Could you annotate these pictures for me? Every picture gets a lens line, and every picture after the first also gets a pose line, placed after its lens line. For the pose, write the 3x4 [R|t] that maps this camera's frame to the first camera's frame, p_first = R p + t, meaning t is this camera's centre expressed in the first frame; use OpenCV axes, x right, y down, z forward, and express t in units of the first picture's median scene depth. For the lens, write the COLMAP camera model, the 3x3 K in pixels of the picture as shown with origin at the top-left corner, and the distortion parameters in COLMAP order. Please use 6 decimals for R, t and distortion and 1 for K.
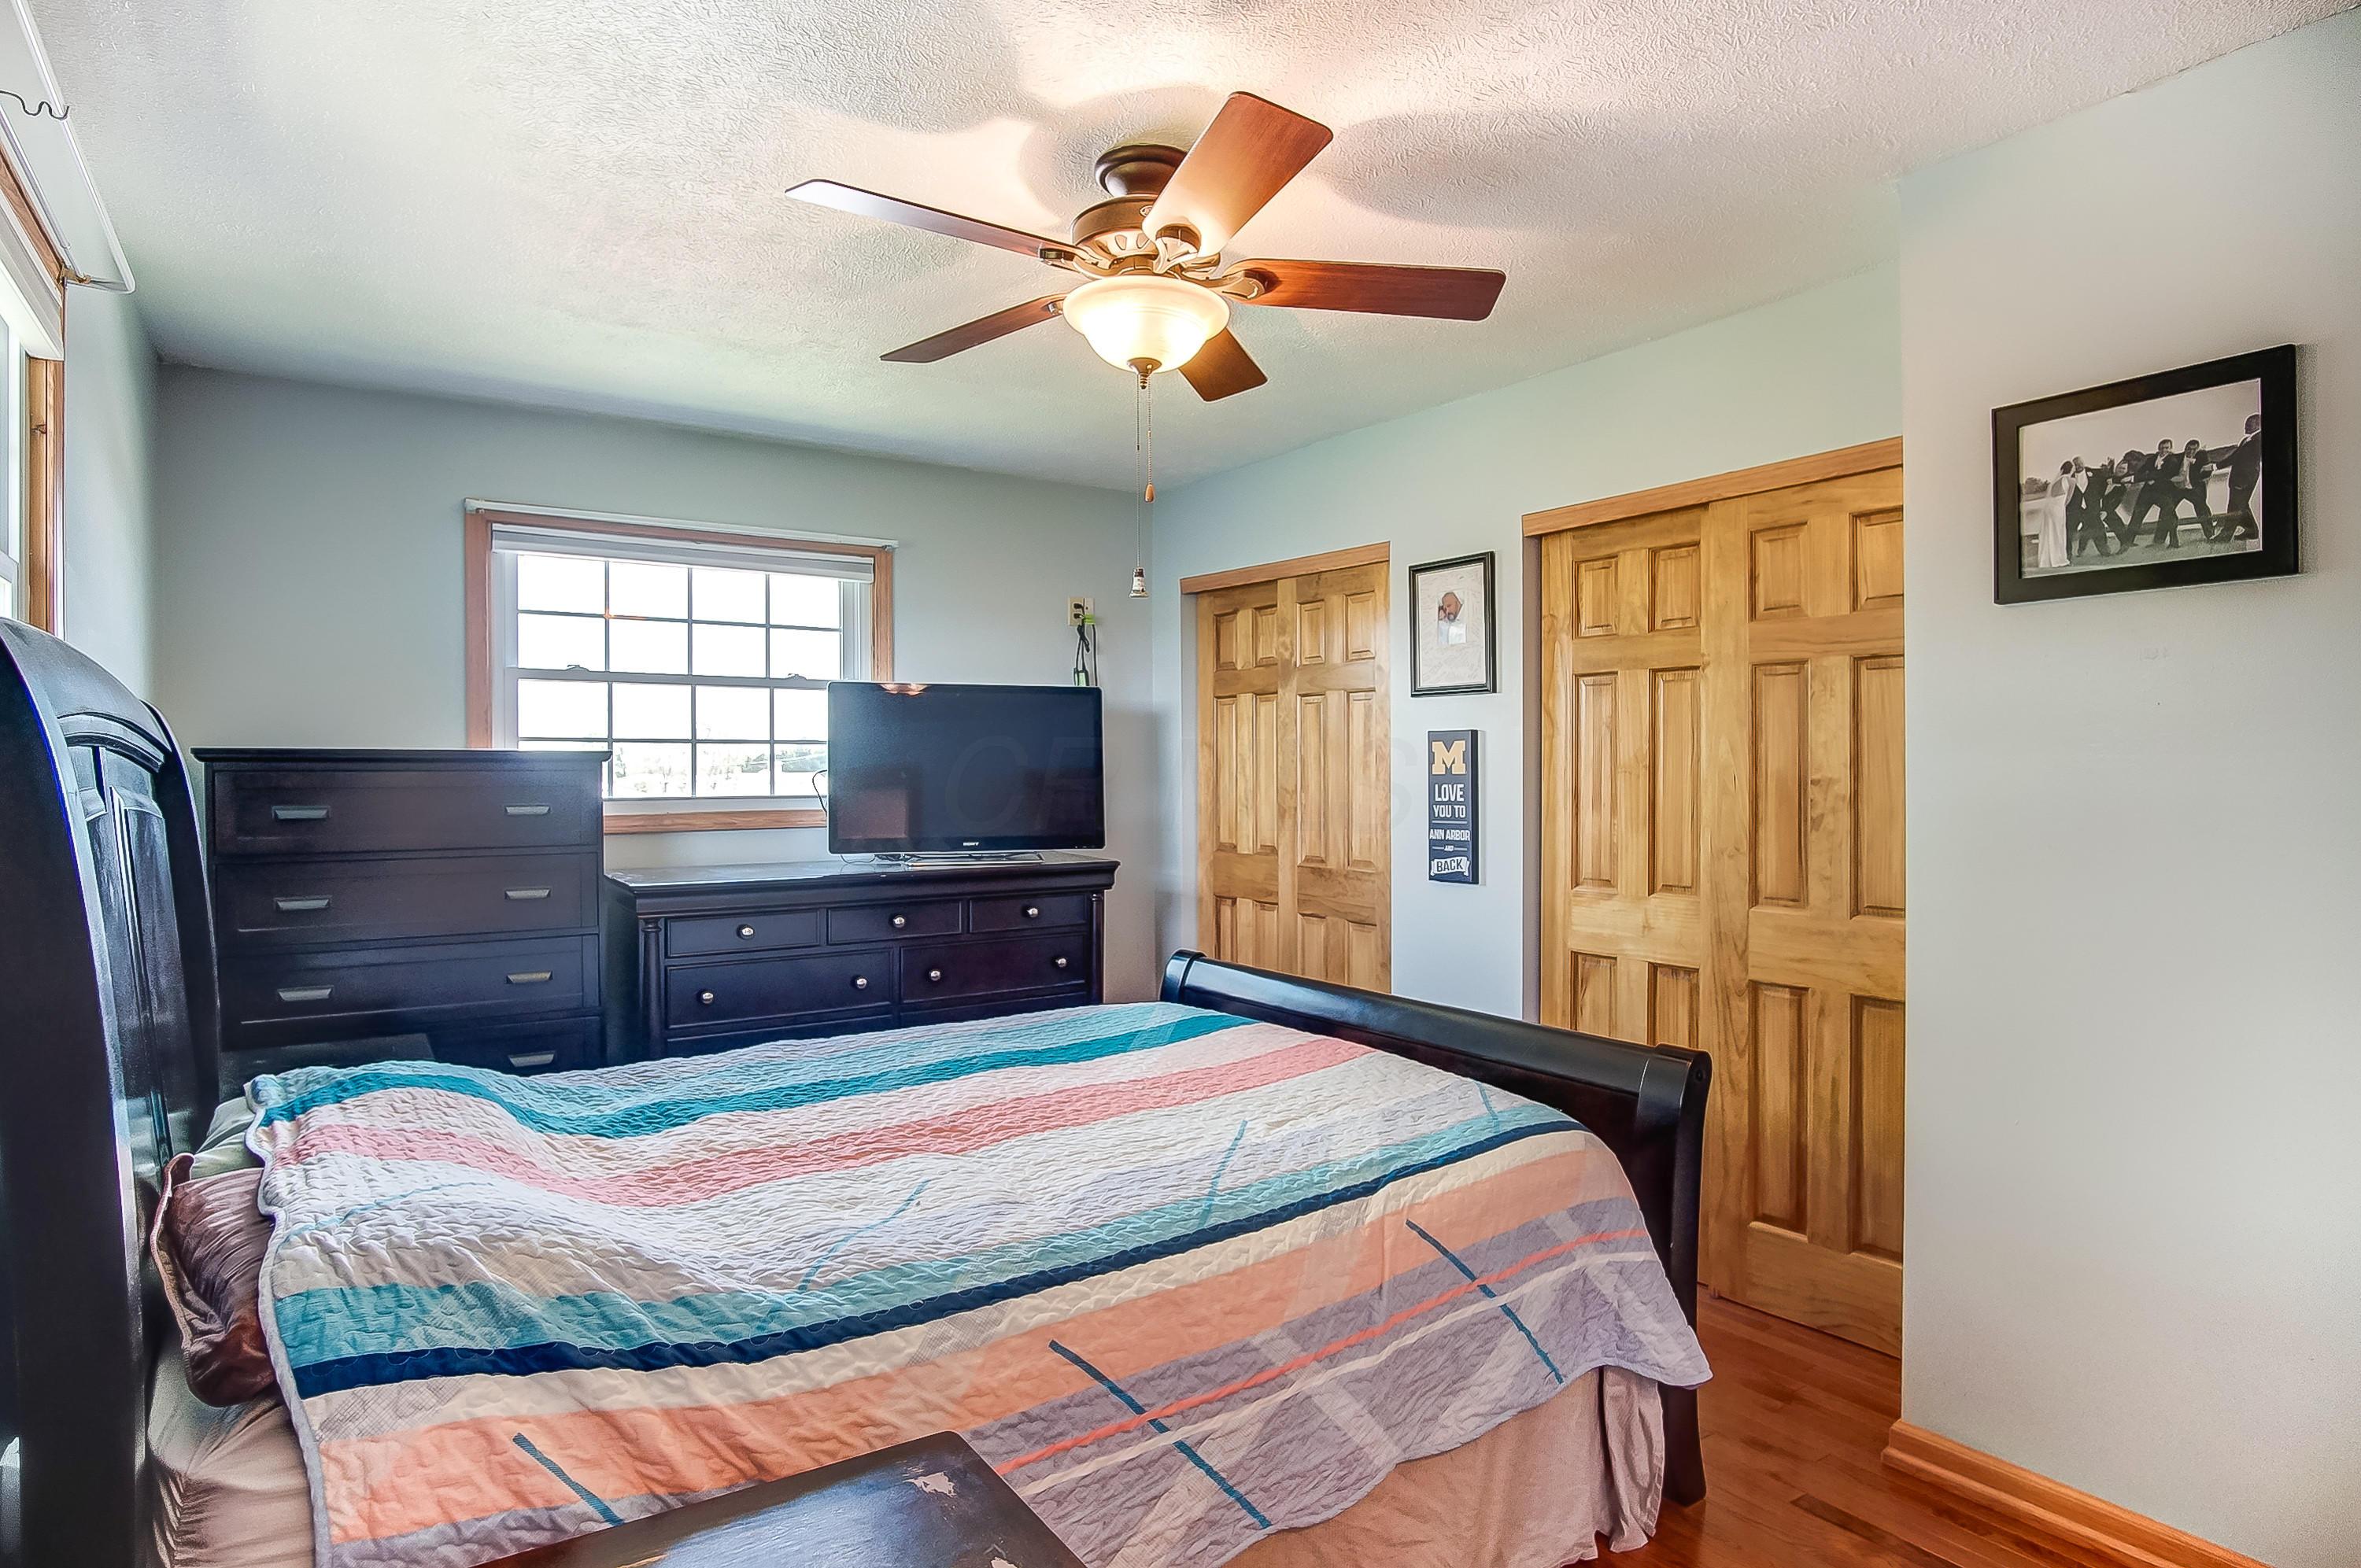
lens RADIAL K [[1251.8, 0, 1180.5], [0, 1251.8, 784.0], [0, 0, 1]] dist [-0.030601, 0.000493]
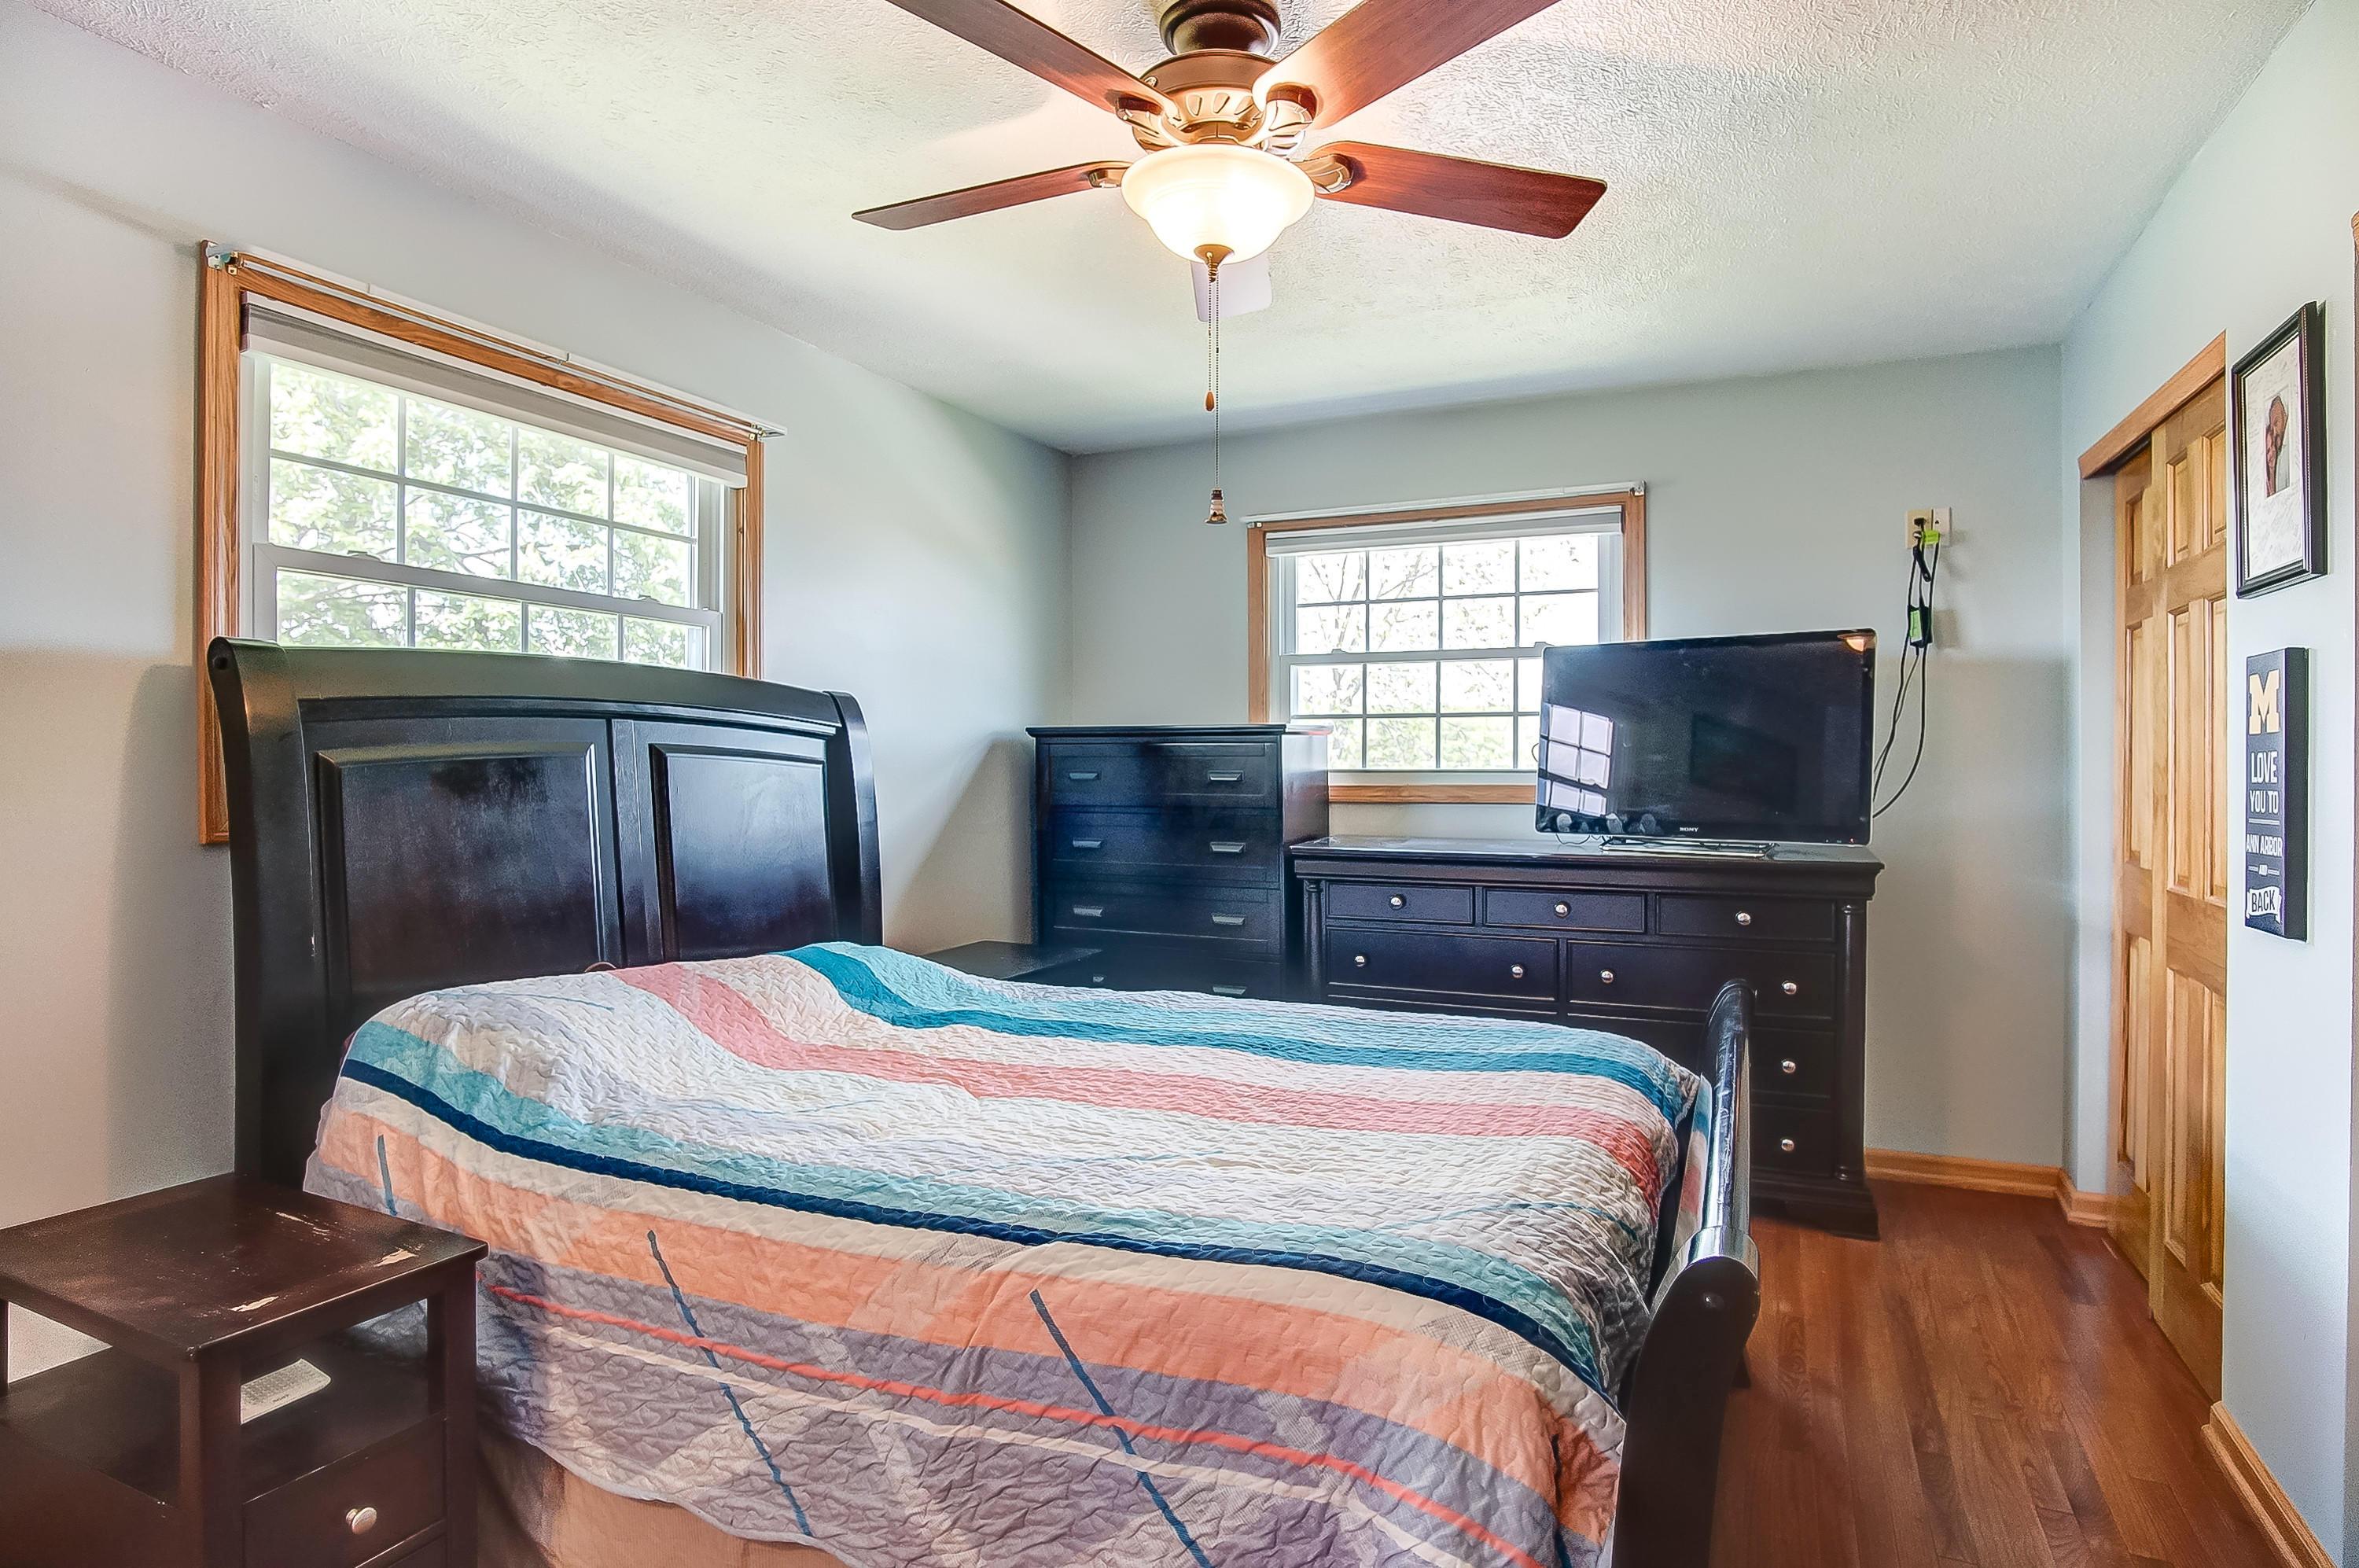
lens RADIAL K [[1251.0, 0, 1179.5], [0, 1251.0, 784.0], [0, 0, 1]] dist [-0.030601, 0.000493]
pose [[0.525199, 0.016475, -0.850820, 0.413562], [-0.010704, 0.999861, 0.012754, 0.012271], [0.850912, 0.002409, 0.525302, 0.316061]]
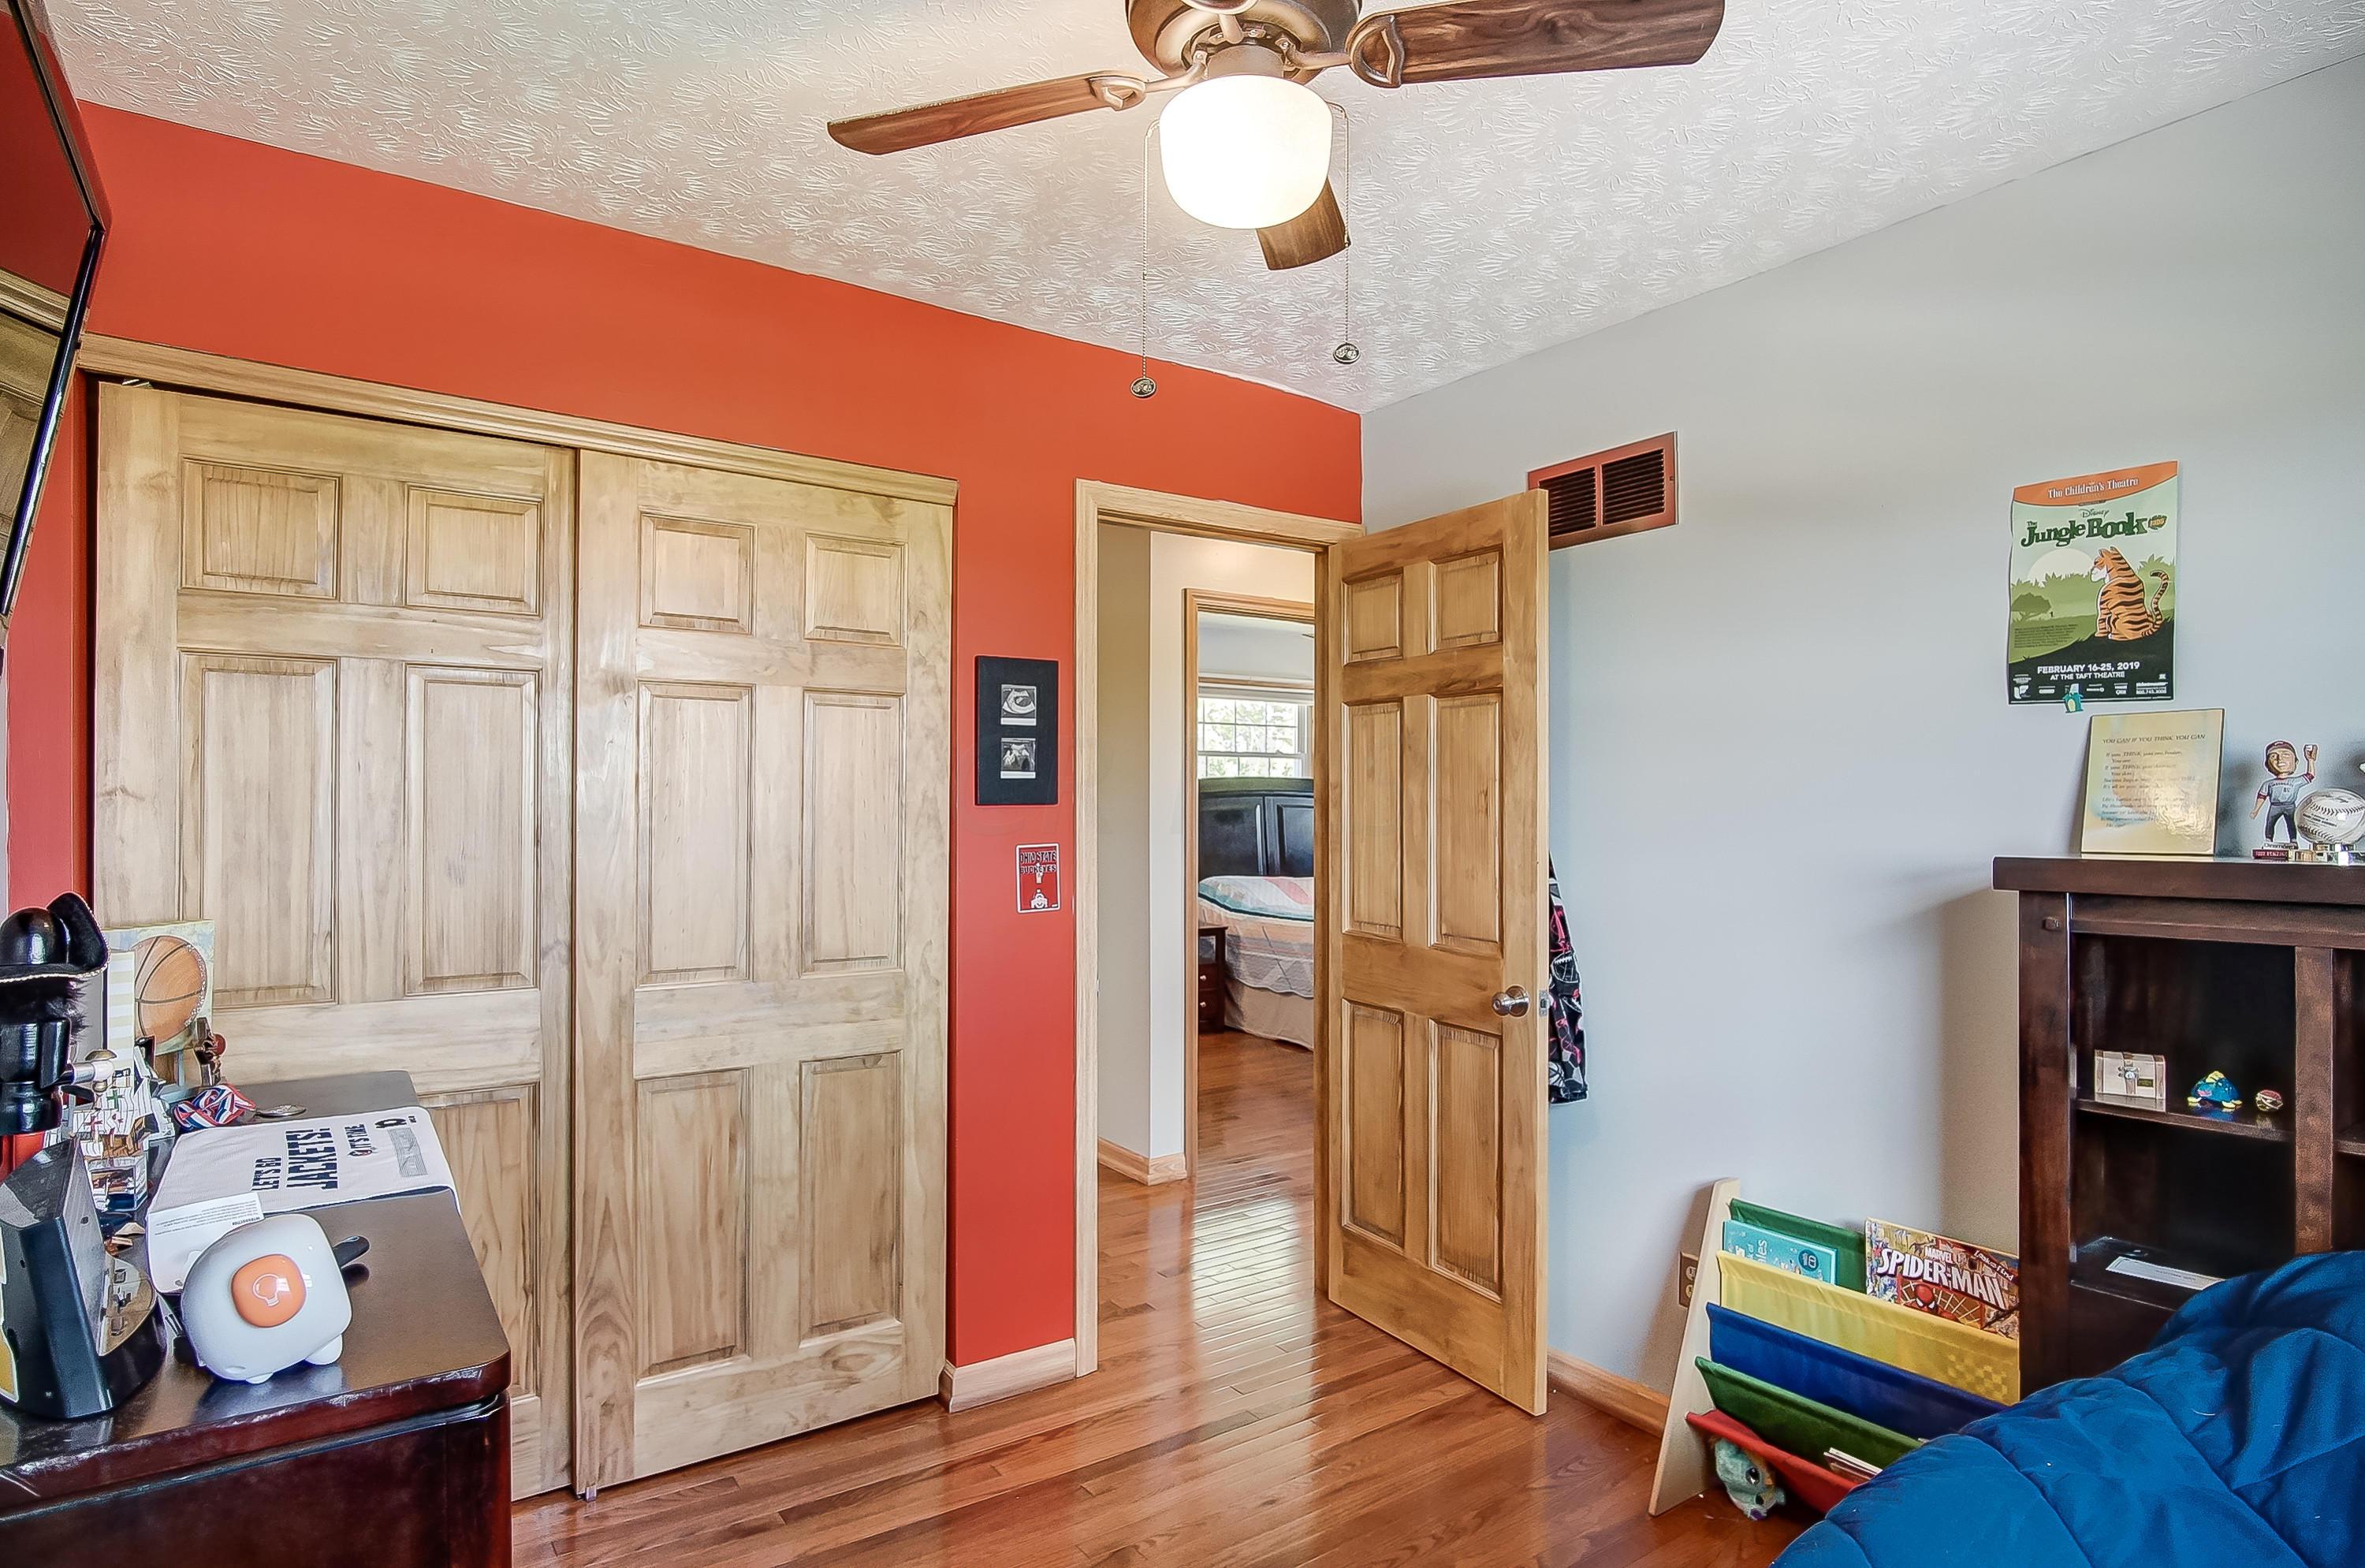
lens RADIAL K [[1254.1, 0, 1182.5], [0, 1254.1, 784.0], [0, 0, 1]] dist [-0.030601, 0.000493]
pose [[0.015705, -0.006665, -0.999854, 1.752223], [-0.008529, 0.999941, -0.006799, -0.017107], [0.999840, 0.008634, 0.015648, 0.240301]]
